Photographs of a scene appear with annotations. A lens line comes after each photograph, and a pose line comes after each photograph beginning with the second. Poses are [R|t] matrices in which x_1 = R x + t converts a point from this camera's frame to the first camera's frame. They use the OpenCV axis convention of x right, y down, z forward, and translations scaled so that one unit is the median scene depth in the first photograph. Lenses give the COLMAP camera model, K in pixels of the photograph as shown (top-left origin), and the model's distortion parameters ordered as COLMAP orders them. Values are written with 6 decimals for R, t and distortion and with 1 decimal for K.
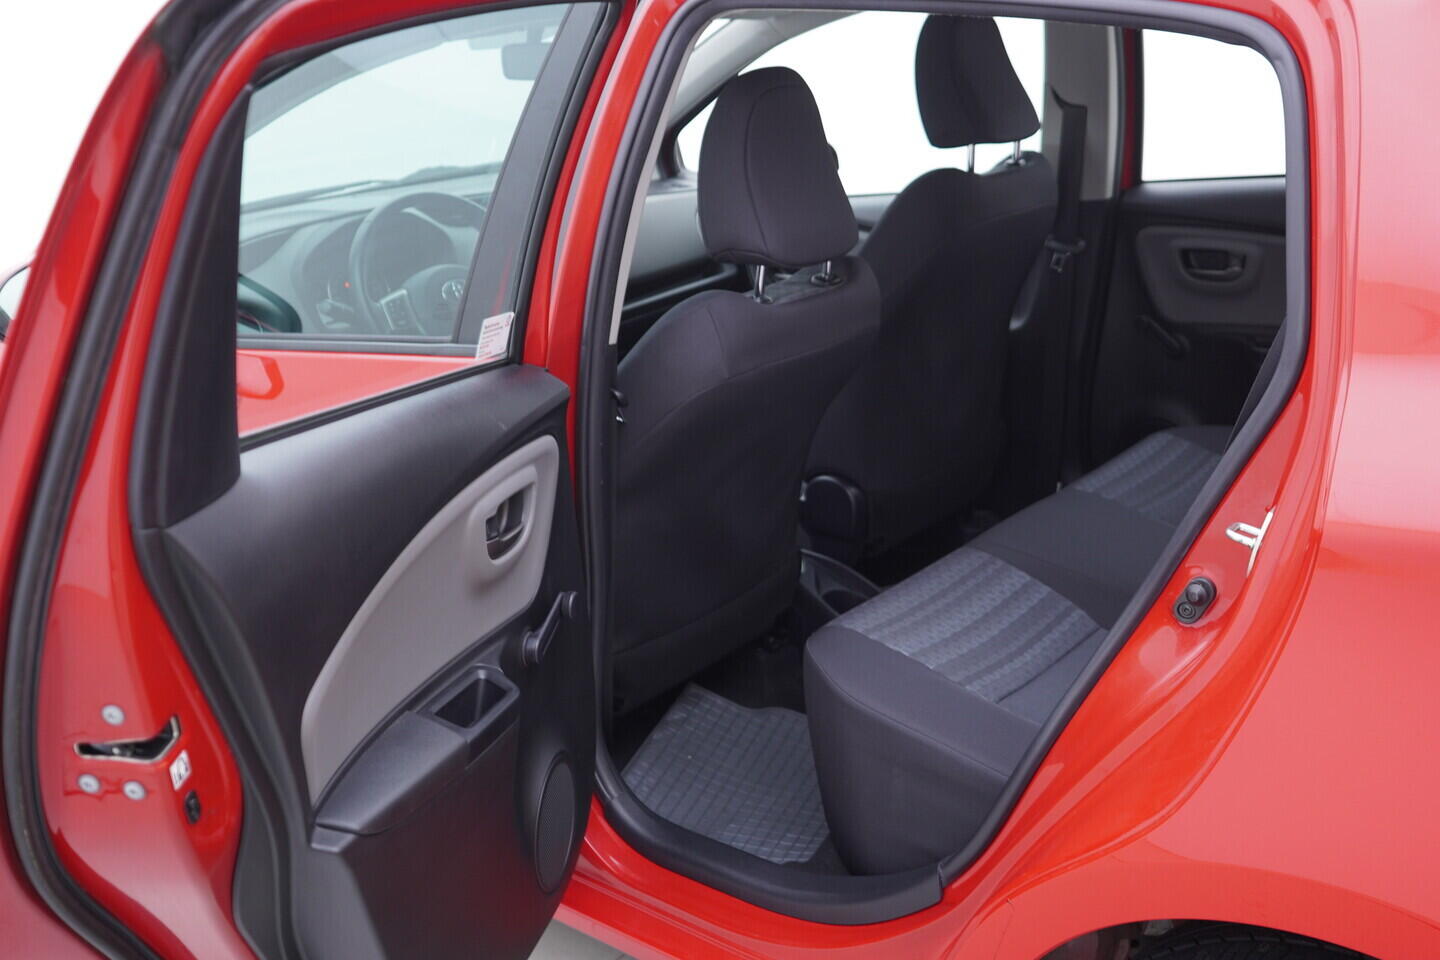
lens RADIAL K [[1468.1, 0, 724.6], [0, 1468.1, 478.3], [0, 0, 1]] dist [0.001971, 0.000000]
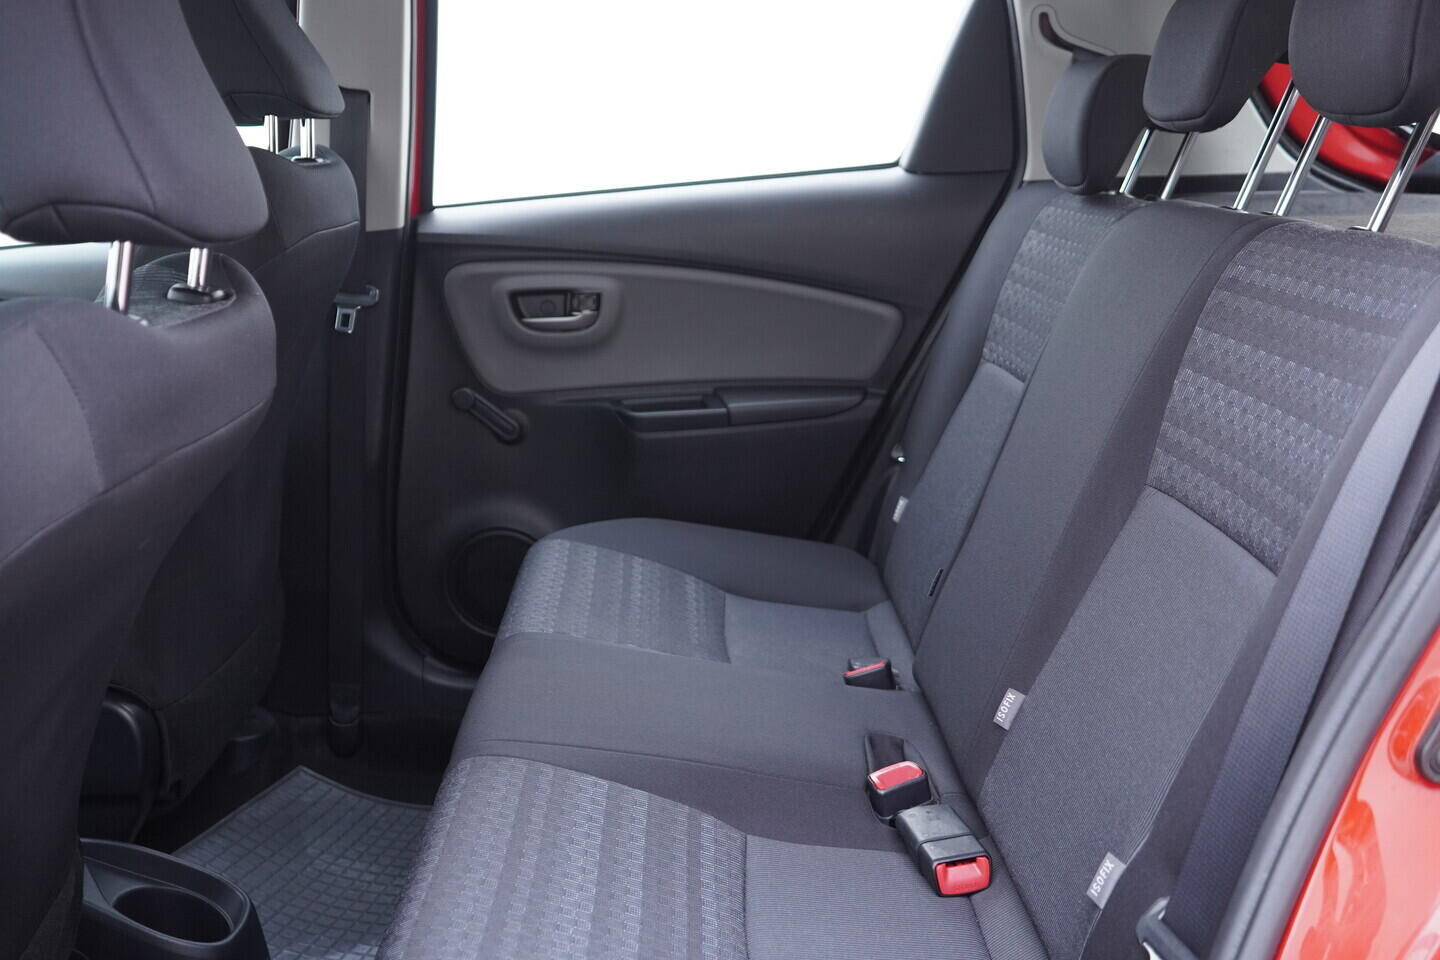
lens RADIAL K [[1468.1, 0, 715.2], [0, 1468.1, 481.7], [0, 0, 1]] dist [0.001971, 0.000000]
pose [[0.755954, -0.108766, 0.645525, -0.097511], [0.175499, 0.983676, -0.039780, -0.015038], [-0.630661, 0.143361, 0.762702, 0.384492]]
